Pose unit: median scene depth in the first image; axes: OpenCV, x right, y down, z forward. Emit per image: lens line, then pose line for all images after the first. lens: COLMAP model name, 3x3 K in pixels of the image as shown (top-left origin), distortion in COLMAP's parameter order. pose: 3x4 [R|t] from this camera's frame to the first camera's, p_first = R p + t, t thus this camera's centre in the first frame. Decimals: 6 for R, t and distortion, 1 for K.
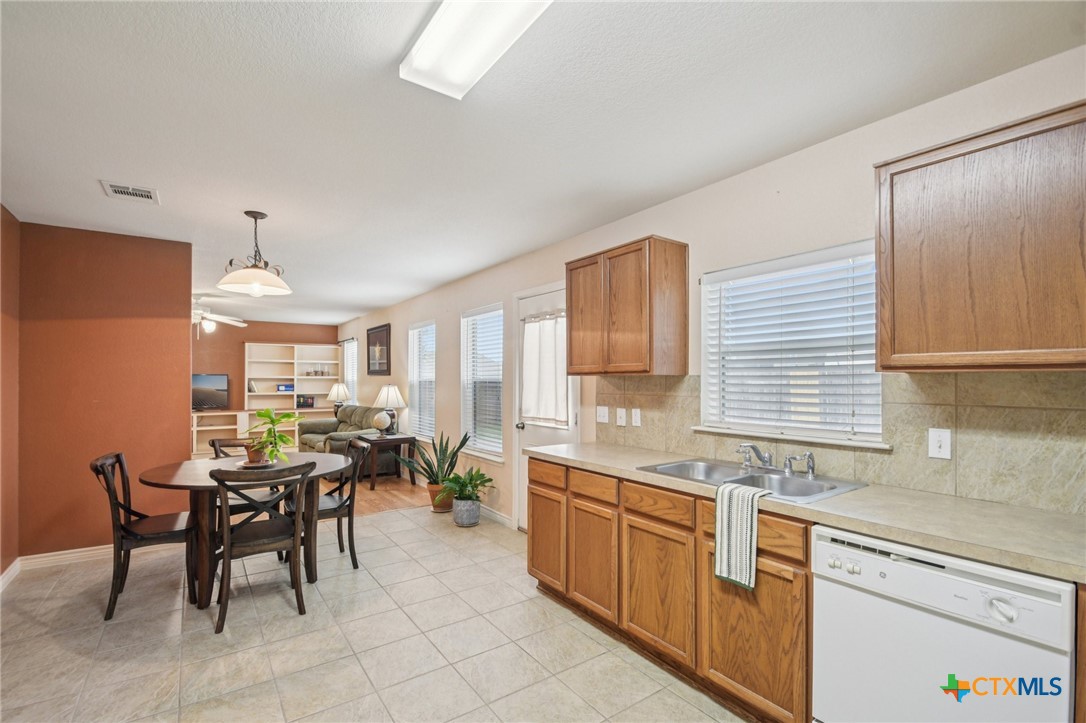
lens RADIAL K [[488.3, 0, 550.0], [0, 488.3, 377.9], [0, 0, 1]] dist [0.001424, -0.012126]
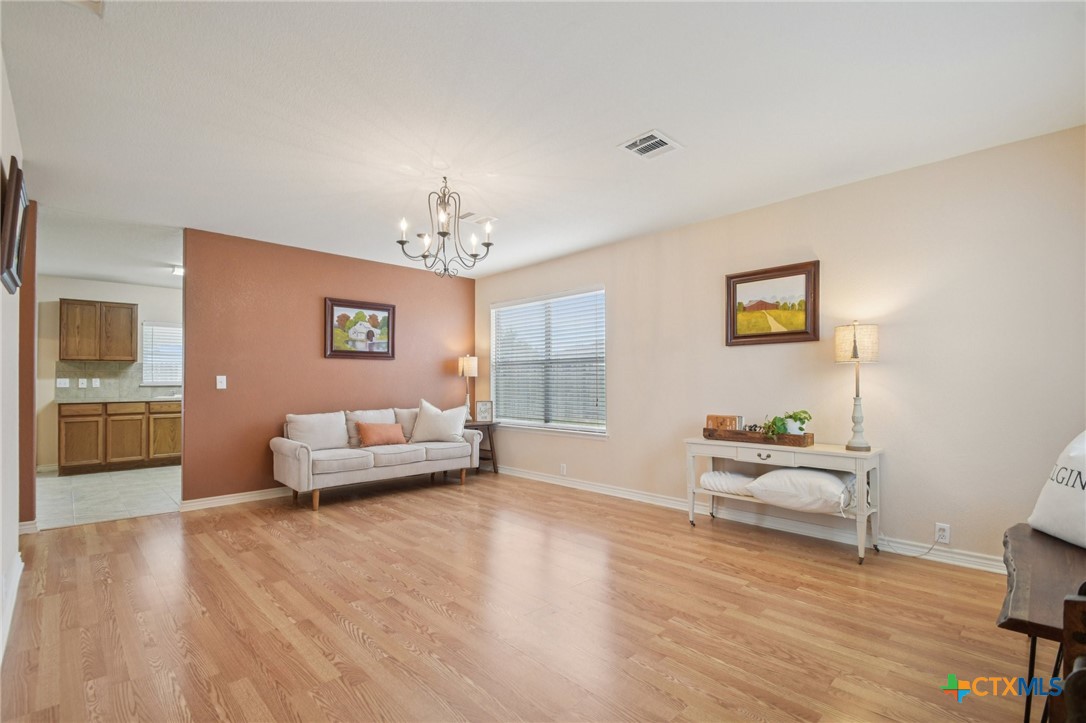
lens RADIAL K [[488.3, 0, 550.0], [0, 488.3, 377.9], [0, 0, 1]] dist [0.001424, -0.012126]
pose [[-0.152601, 0.003303, 0.988282, -2.323032], [-0.000691, 0.999994, -0.003449, 0.073744], [-0.988288, -0.001209, -0.152598, -0.605510]]
